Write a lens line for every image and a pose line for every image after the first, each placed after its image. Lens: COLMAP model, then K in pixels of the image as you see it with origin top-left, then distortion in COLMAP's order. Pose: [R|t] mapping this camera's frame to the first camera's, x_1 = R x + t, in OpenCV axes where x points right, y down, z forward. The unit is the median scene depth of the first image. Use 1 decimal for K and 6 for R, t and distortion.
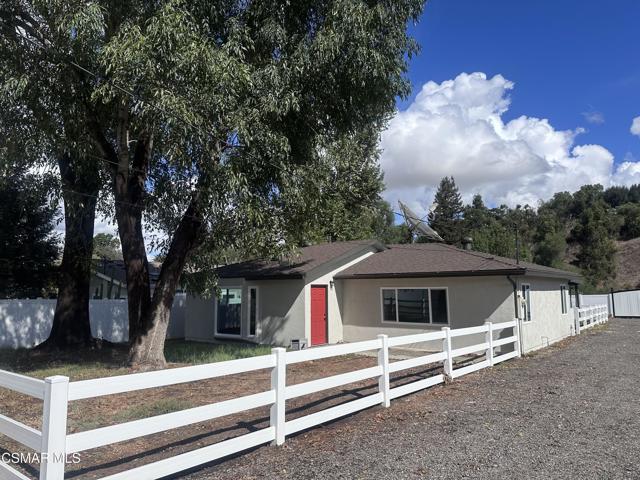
lens RADIAL K [[476.4, 0, 320.0], [0, 476.4, 240.0], [0, 0, 1]] dist [0.163181, -0.000288]
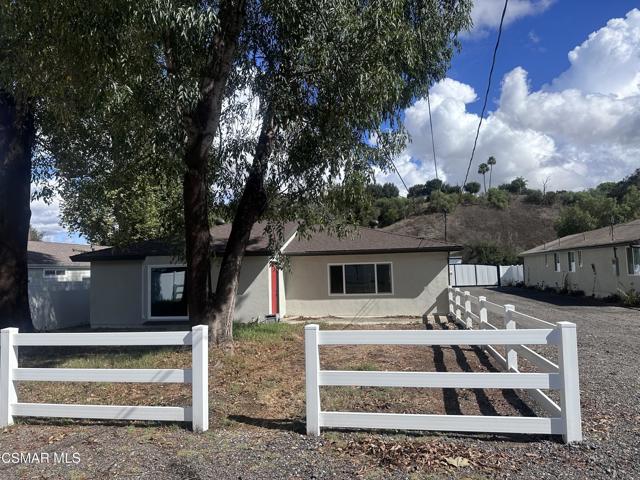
lens RADIAL K [[476.4, 0, 320.0], [0, 476.4, 240.0], [0, 0, 1]] dist [0.163181, -0.000288]
pose [[0.871730, 0.014664, 0.489767, -0.434681], [-0.032250, 0.999102, 0.027487, 0.016776], [-0.488924, -0.039756, 0.871420, 0.065972]]
